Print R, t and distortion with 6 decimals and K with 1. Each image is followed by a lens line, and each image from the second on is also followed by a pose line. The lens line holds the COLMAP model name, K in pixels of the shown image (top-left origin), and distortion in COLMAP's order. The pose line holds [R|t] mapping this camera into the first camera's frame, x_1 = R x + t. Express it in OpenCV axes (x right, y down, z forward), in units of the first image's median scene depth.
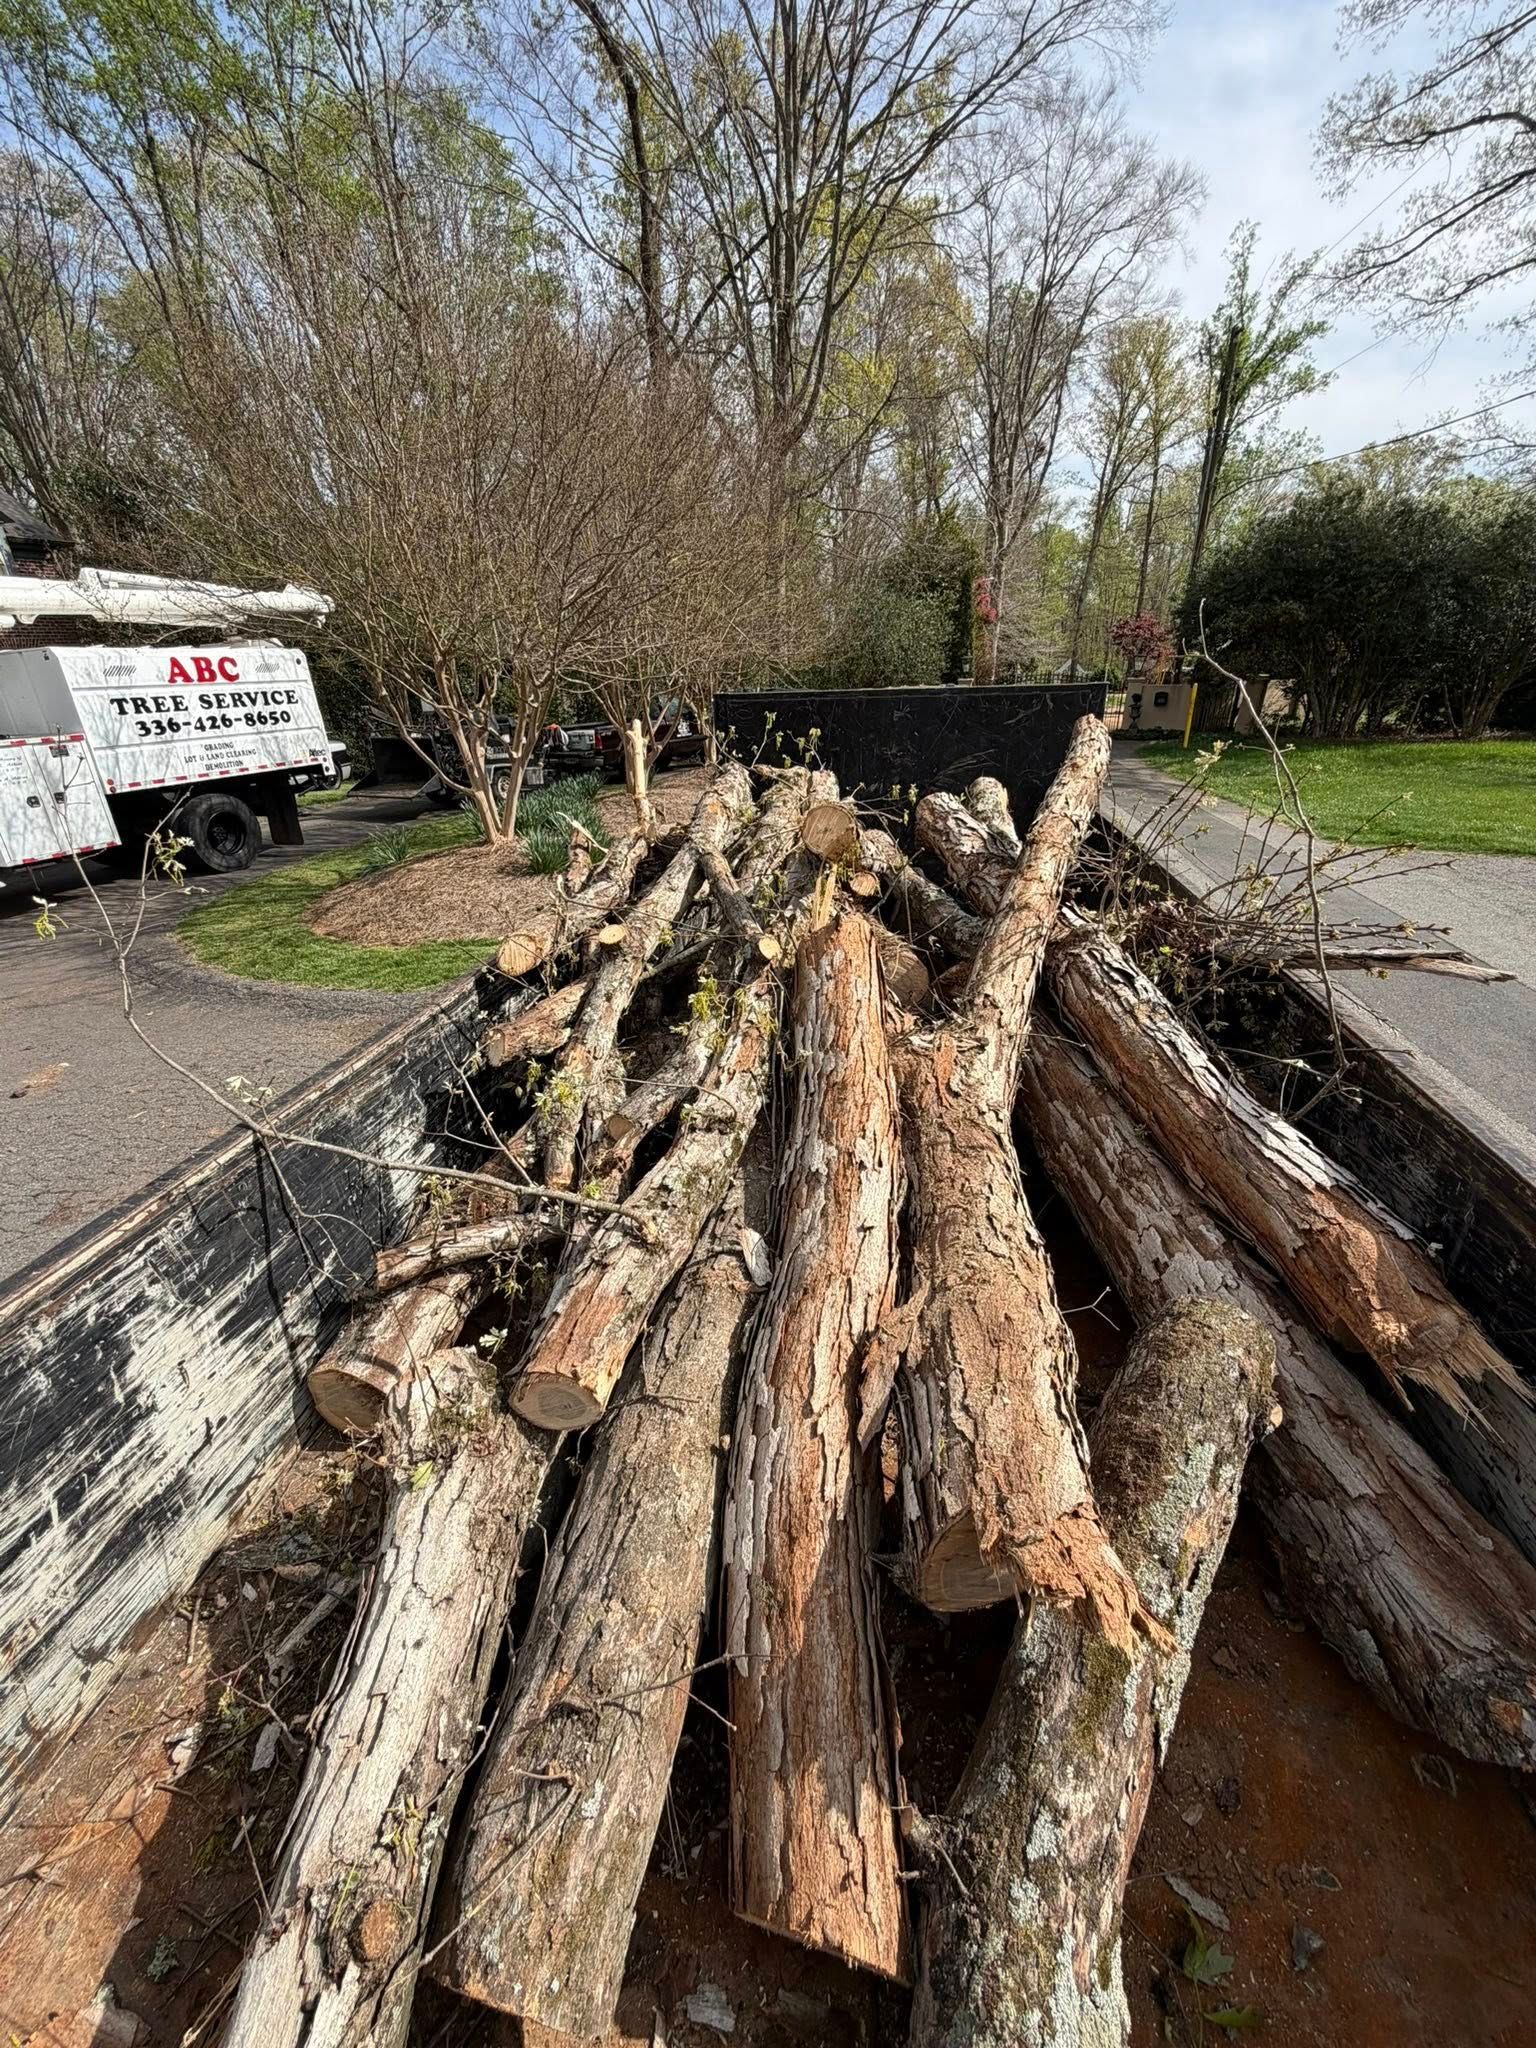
lens RADIAL K [[823.6, 0, 769.0], [0, 823.6, 1025.6], [0, 0, 1]] dist [0.000579, 0.000104]
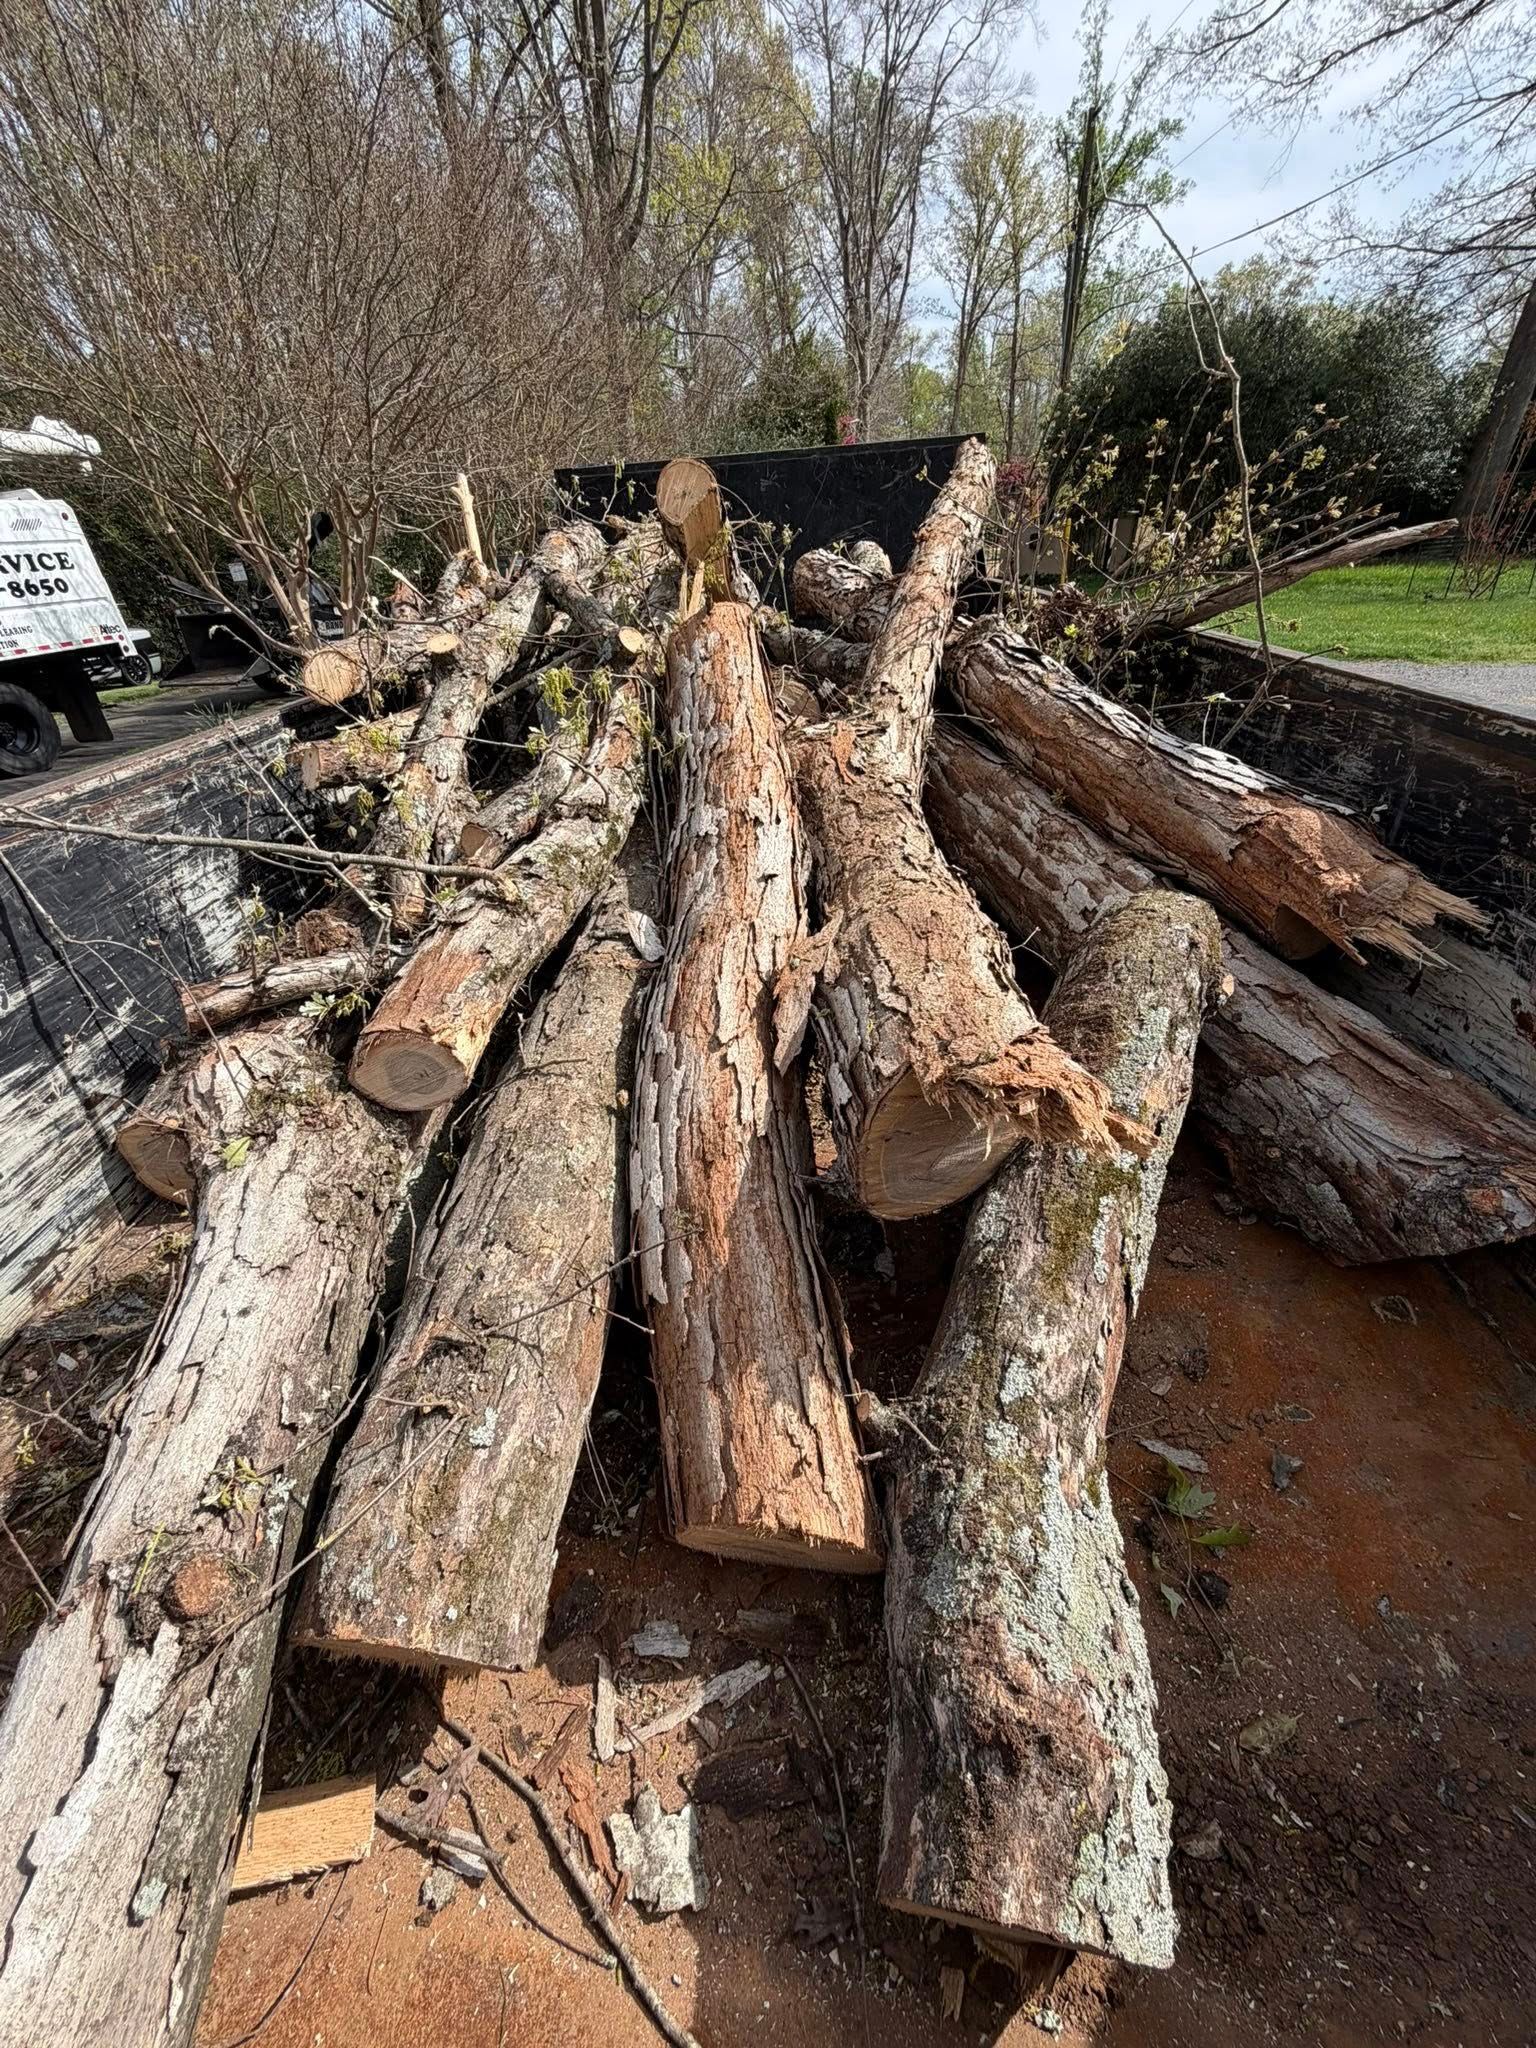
lens RADIAL K [[823.6, 0, 771.3], [0, 823.6, 1025.9], [0, 0, 1]] dist [0.000579, 0.000104]
pose [[0.988600, -0.105946, 0.106985, 0.014304], [0.091727, 0.987254, 0.130062, 0.311643], [-0.119401, -0.118766, 0.985717, 0.141621]]
